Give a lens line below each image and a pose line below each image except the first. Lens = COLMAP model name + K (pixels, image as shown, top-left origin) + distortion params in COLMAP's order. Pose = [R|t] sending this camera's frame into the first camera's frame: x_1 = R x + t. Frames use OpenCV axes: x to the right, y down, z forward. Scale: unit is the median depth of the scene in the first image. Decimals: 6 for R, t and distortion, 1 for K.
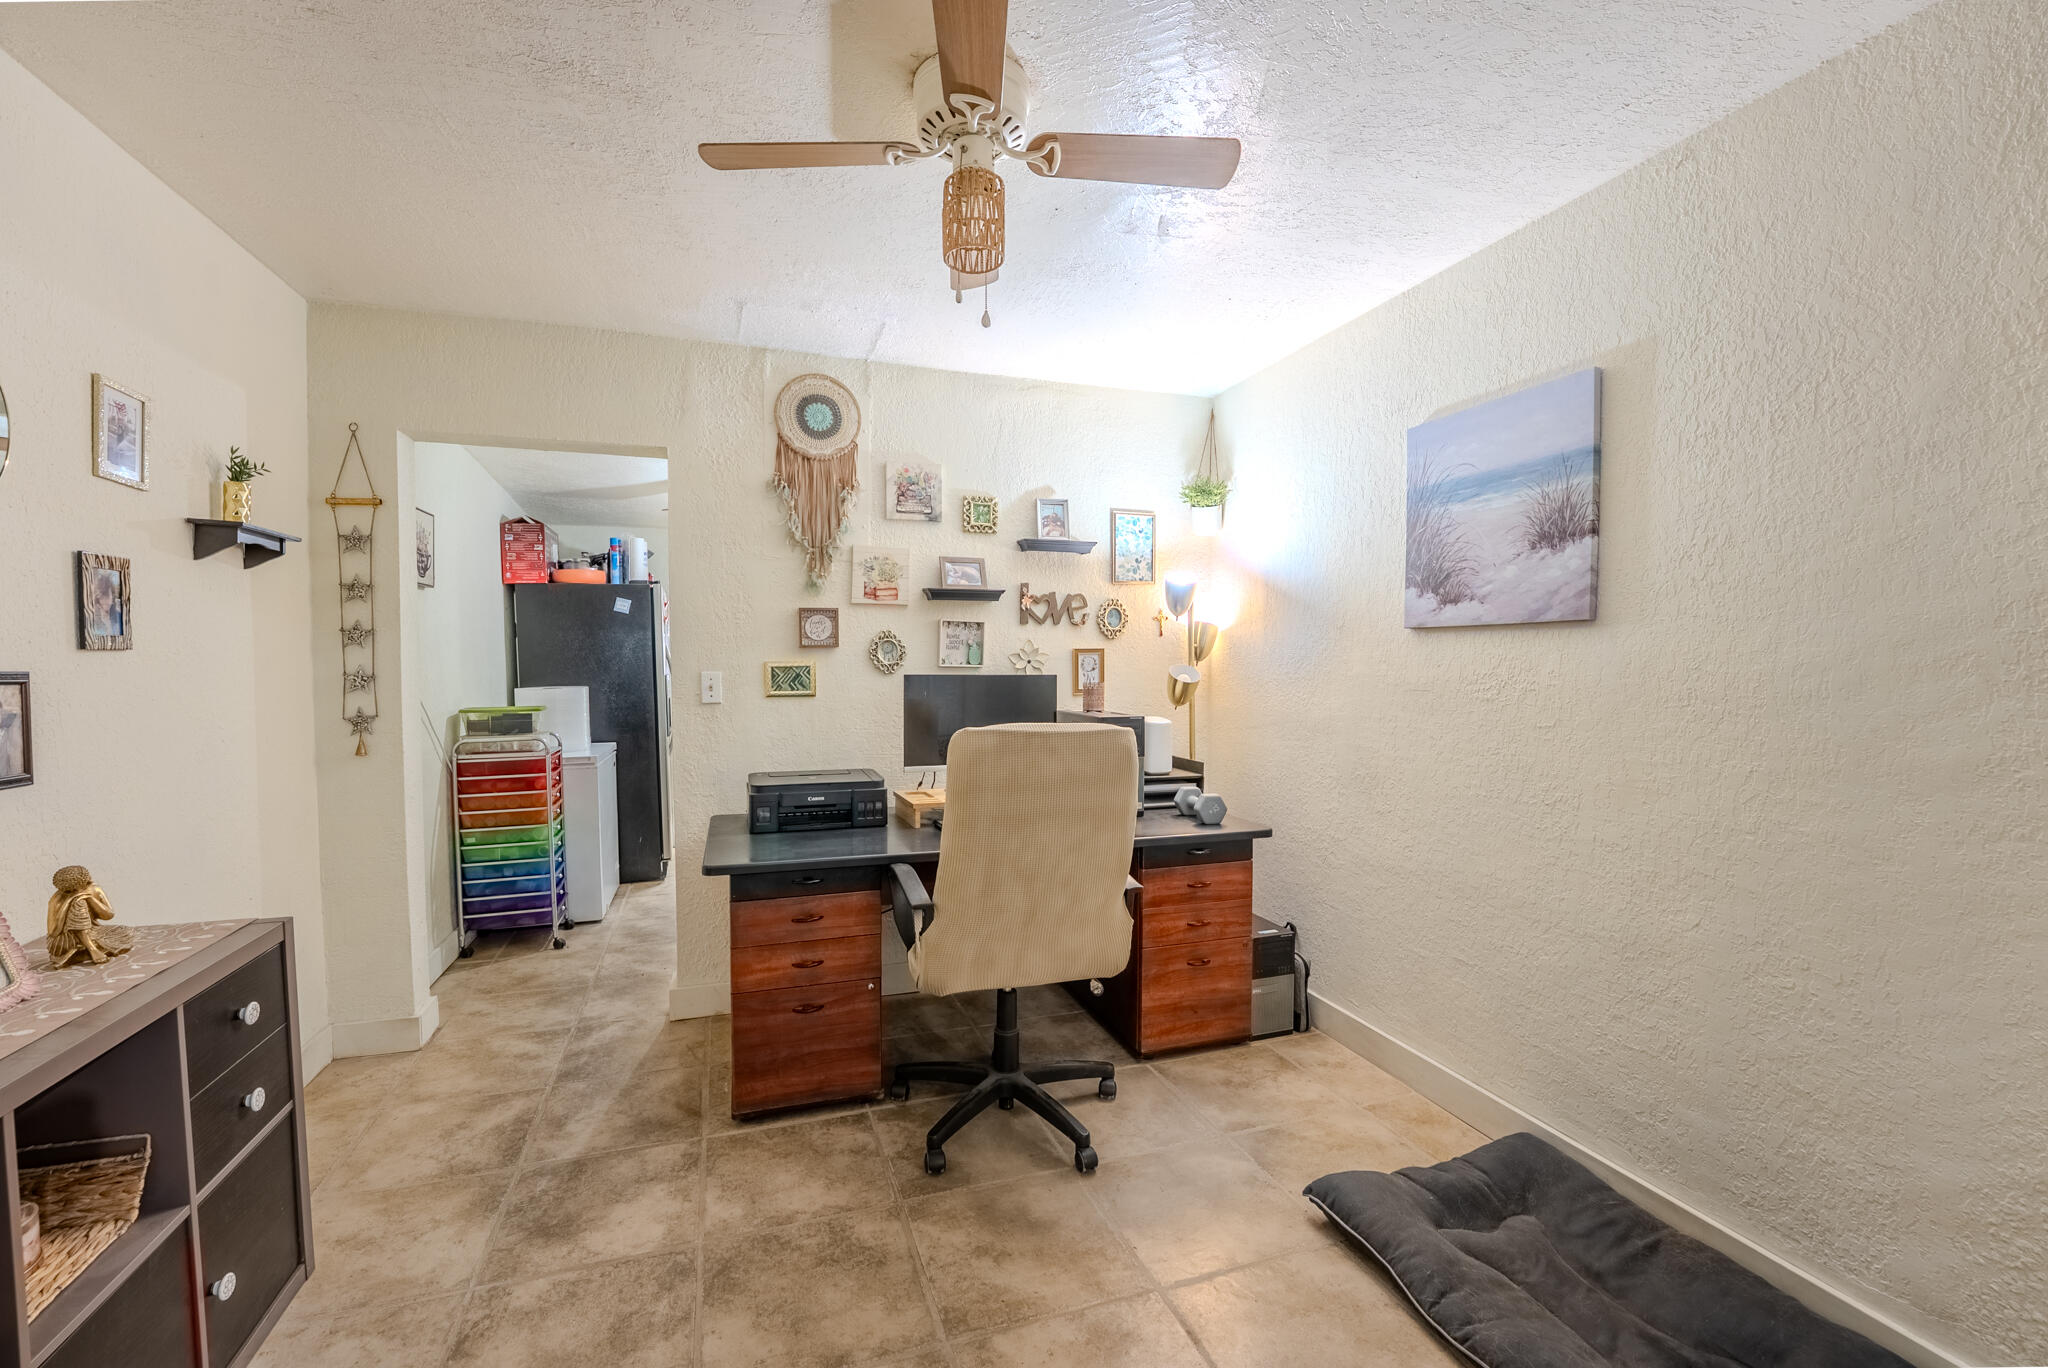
lens RADIAL K [[841.9, 0, 1013.9], [0, 841.9, 688.6], [0, 0, 1]] dist [-0.022649, -0.000068]
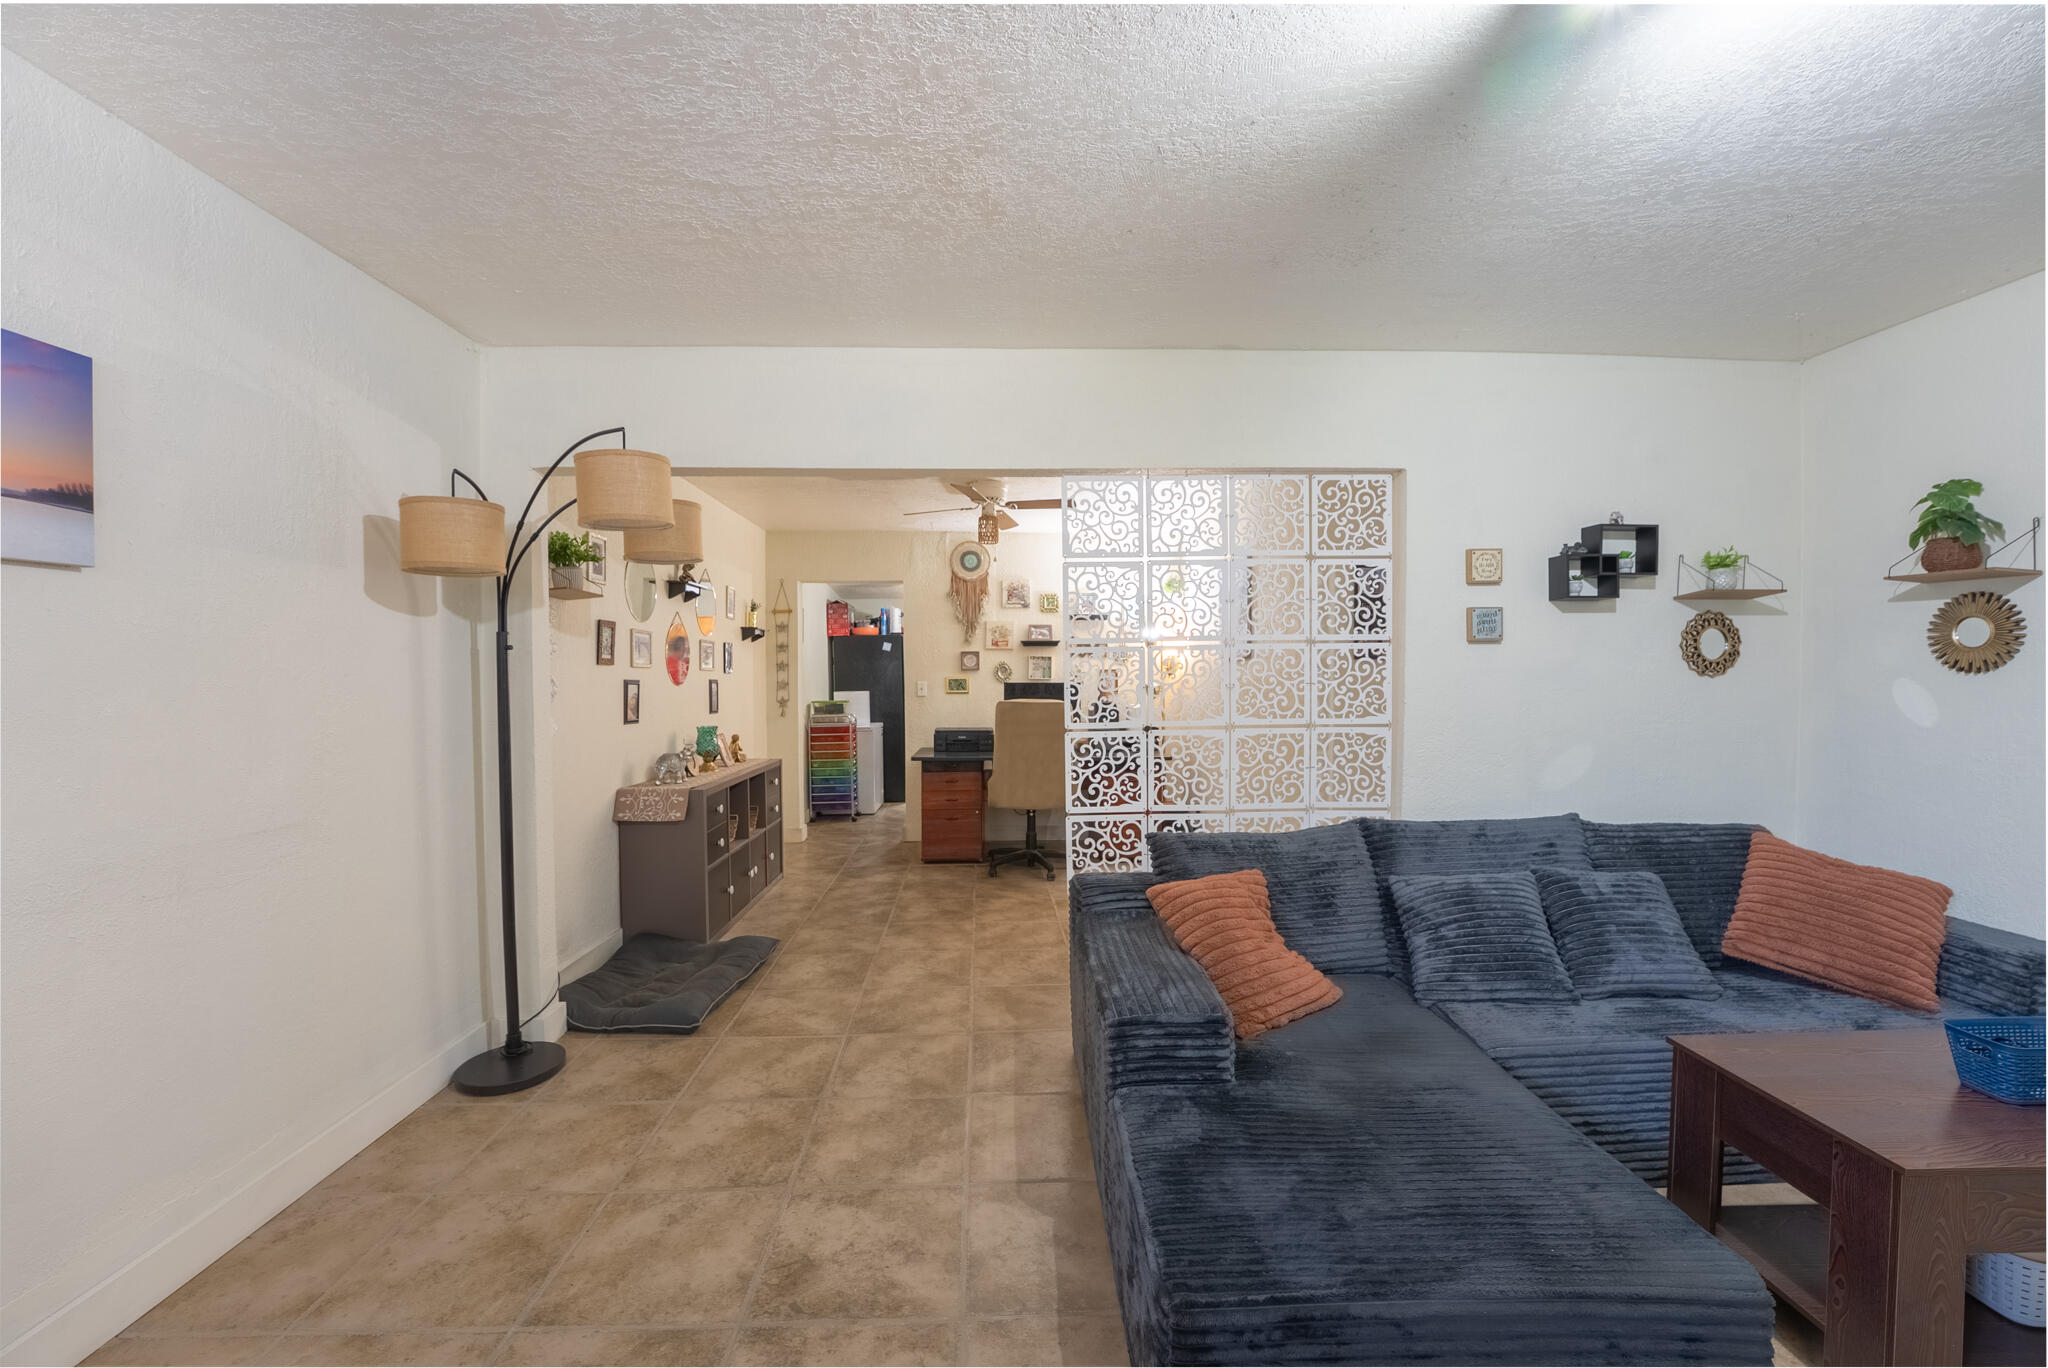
lens RADIAL K [[838.6, 0, 1024.0], [0, 838.6, 684.0], [0, 0, 1]] dist [-0.001338, -0.000156]
pose [[0.959891, -0.002187, -0.280365, 0.468294], [-0.005118, 0.999666, -0.025320, 0.037071], [0.280327, 0.025739, 0.959559, -0.942057]]
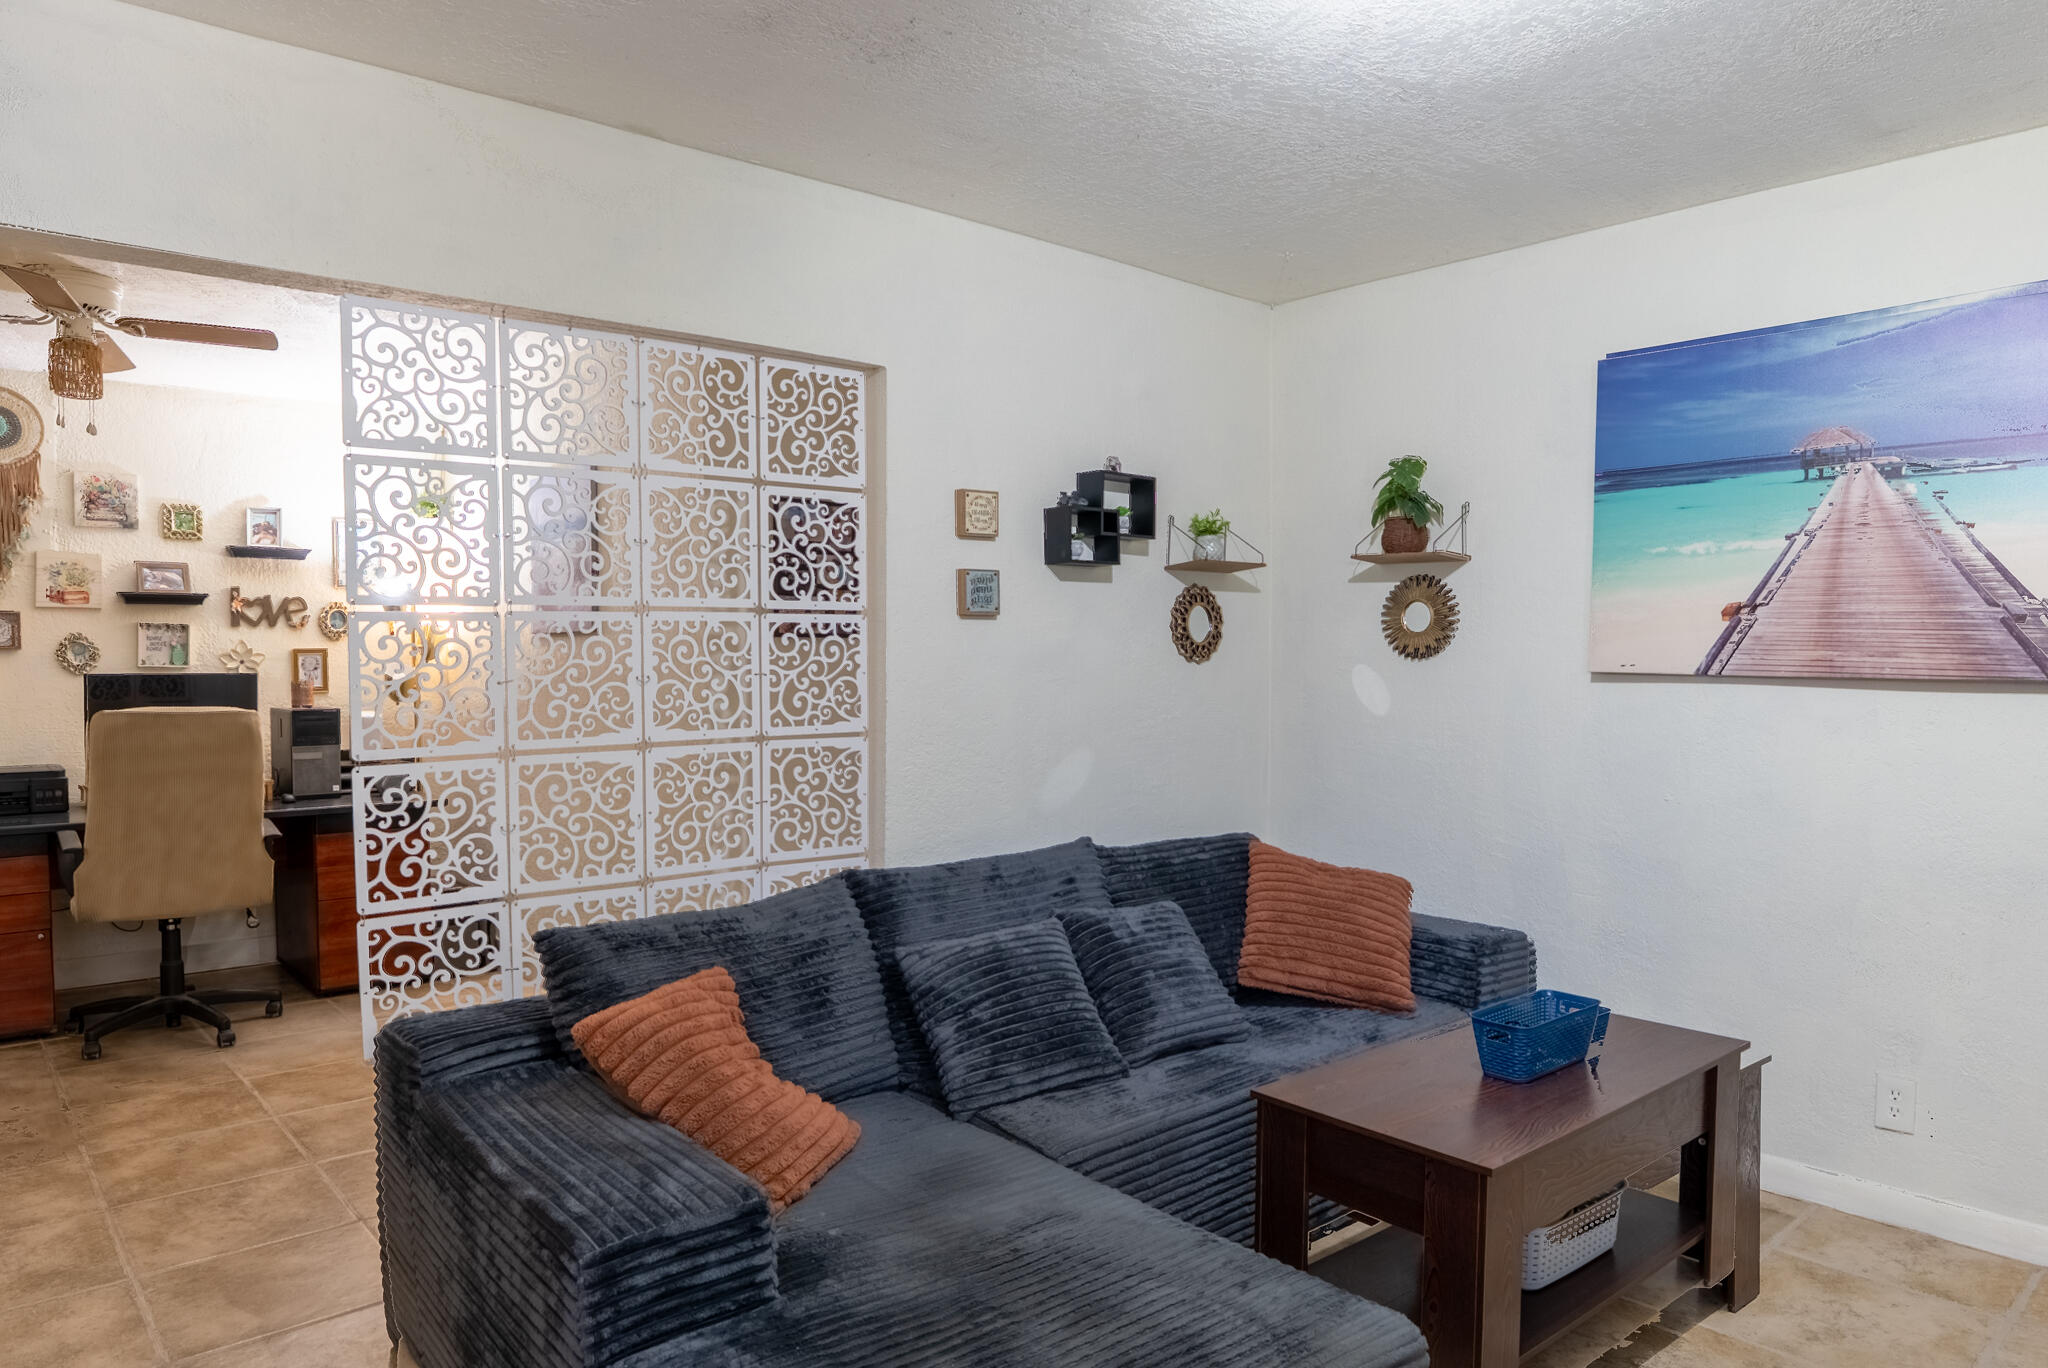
lens RADIAL K [[1318.2, 0, 1024.3], [0, 1318.2, 693.4], [0, 0, 1]] dist [0.000006, -0.022702]
pose [[0.927184, -0.015256, 0.374295, 0.322501], [0.017930, 0.999833, -0.003664, 0.031901], [-0.374177, 0.010109, 0.927302, -0.923227]]
